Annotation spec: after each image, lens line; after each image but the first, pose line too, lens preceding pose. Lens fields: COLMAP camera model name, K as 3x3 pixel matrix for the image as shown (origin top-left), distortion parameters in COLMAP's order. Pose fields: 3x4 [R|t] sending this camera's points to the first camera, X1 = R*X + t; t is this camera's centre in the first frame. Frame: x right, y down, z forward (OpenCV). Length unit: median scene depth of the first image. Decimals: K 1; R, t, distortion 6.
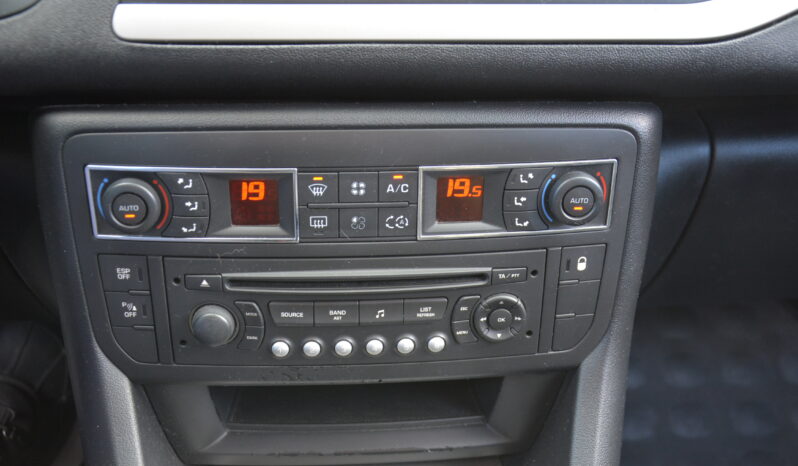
lens RADIAL K [[816.9, 0, 373.7], [0, 816.9, 234.1], [0, 0, 1]] dist [0.005236, 0.003190]
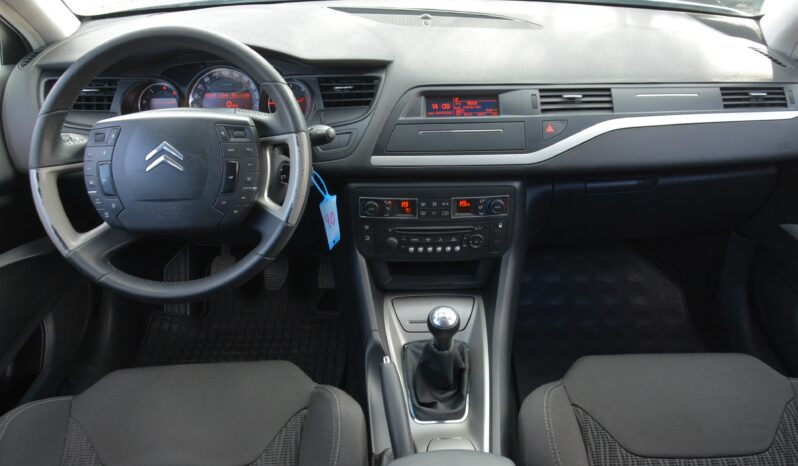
lens RADIAL K [[688.1, 0, 399.0], [0, 688.1, 233.0], [0, 0, 1]] dist [-0.109790, 0.001408]
pose [[0.998270, 0.007140, -0.058363, 0.002537], [-0.004711, 0.999122, 0.041641, -0.050791], [0.058609, -0.041294, 0.997427, -1.925067]]
